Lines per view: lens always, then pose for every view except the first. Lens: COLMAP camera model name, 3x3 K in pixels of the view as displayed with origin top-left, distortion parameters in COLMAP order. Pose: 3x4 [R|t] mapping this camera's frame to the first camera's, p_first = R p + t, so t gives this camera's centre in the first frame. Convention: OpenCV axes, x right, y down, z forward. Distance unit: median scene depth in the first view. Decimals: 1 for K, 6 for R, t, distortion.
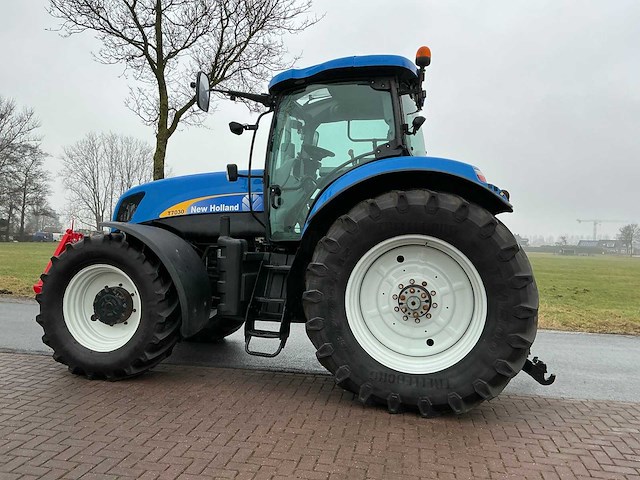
lens RADIAL K [[527.7, 0, 320.0], [0, 527.7, 240.0], [0, 0, 1]] dist [0.138843, -0.263569]
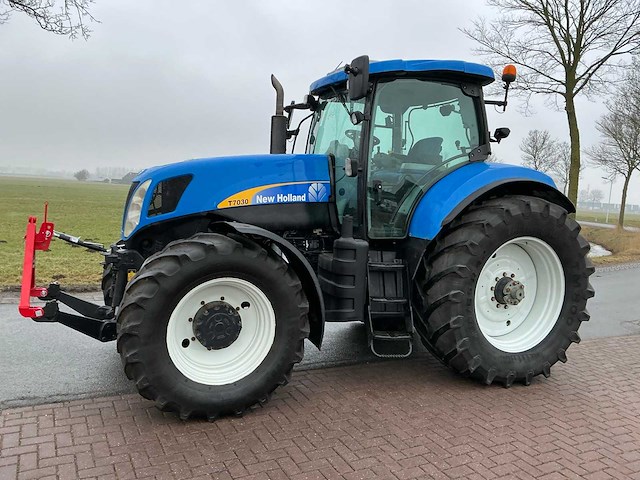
lens RADIAL K [[527.7, 0, 320.0], [0, 527.7, 240.0], [0, 0, 1]] dist [0.138843, -0.263569]
pose [[0.791772, -0.042020, 0.609370, -0.770948], [-0.033678, 0.993110, 0.112240, -0.102932], [-0.609888, -0.109391, 0.784901, 0.303611]]
